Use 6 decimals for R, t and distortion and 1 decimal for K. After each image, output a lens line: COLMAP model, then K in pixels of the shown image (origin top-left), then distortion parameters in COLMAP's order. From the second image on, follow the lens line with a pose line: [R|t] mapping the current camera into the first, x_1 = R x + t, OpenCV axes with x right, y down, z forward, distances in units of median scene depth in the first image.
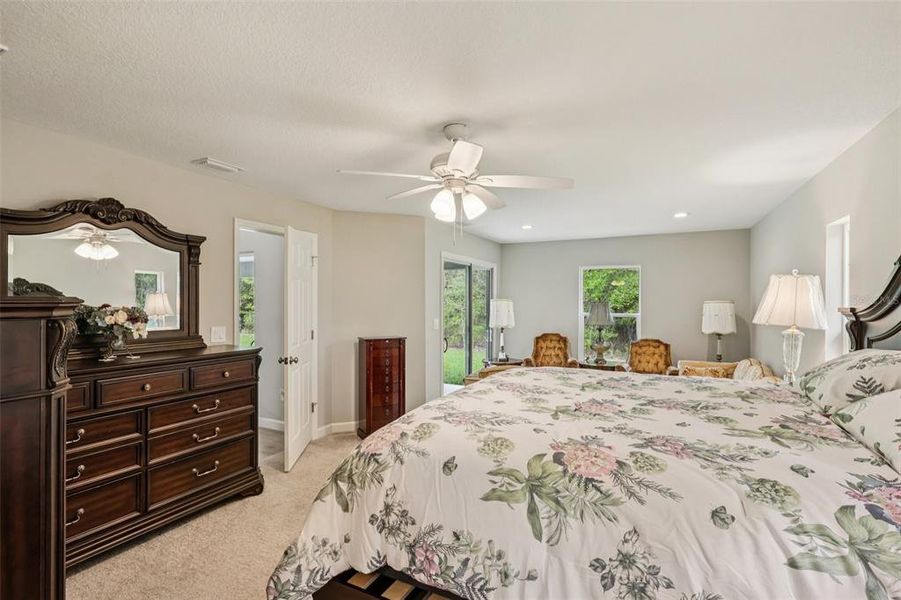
lens RADIAL K [[417.1, 0, 442.2], [0, 417.1, 303.4], [0, 0, 1]] dist [-0.004591, 0.001315]
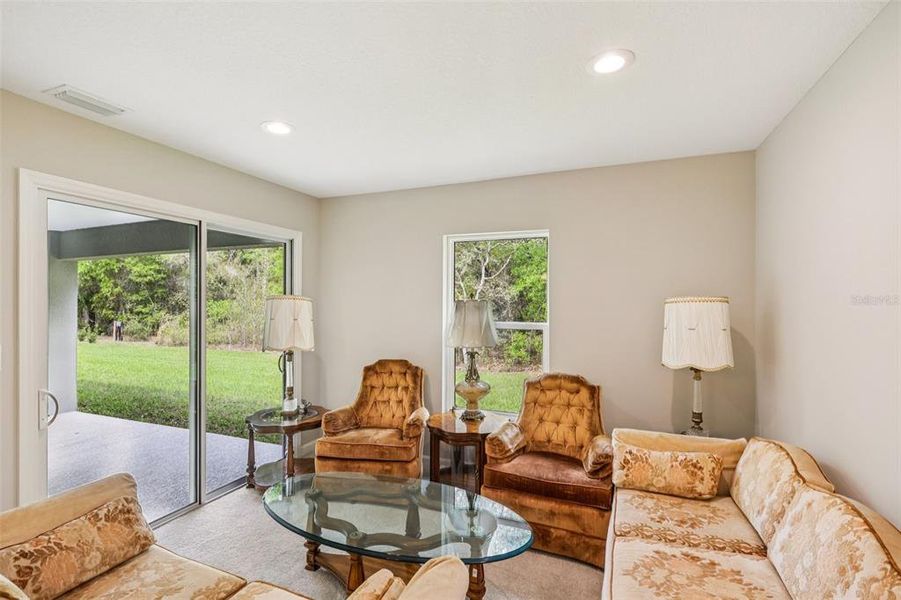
lens RADIAL K [[417.1, 0, 448.1], [0, 417.1, 303.2], [0, 0, 1]] dist [-0.004591, 0.001315]
pose [[0.997016, -0.010517, 0.076471, 0.328882], [0.009097, 0.999780, 0.018893, -0.010457], [-0.076653, -0.018141, 0.996893, 0.521043]]
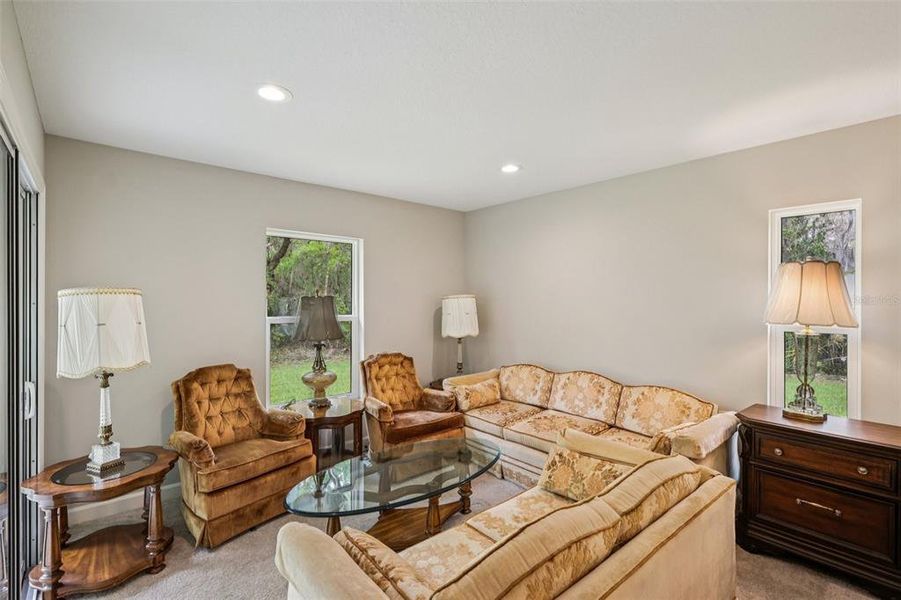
lens RADIAL K [[417.1, 0, 448.9], [0, 417.1, 297.2], [0, 0, 1]] dist [-0.004591, 0.001315]
pose [[0.385817, -0.011050, 0.922509, -0.065521], [-0.009460, 0.999828, 0.015932, -0.012952], [-0.922527, -0.014874, 0.385646, 0.669900]]
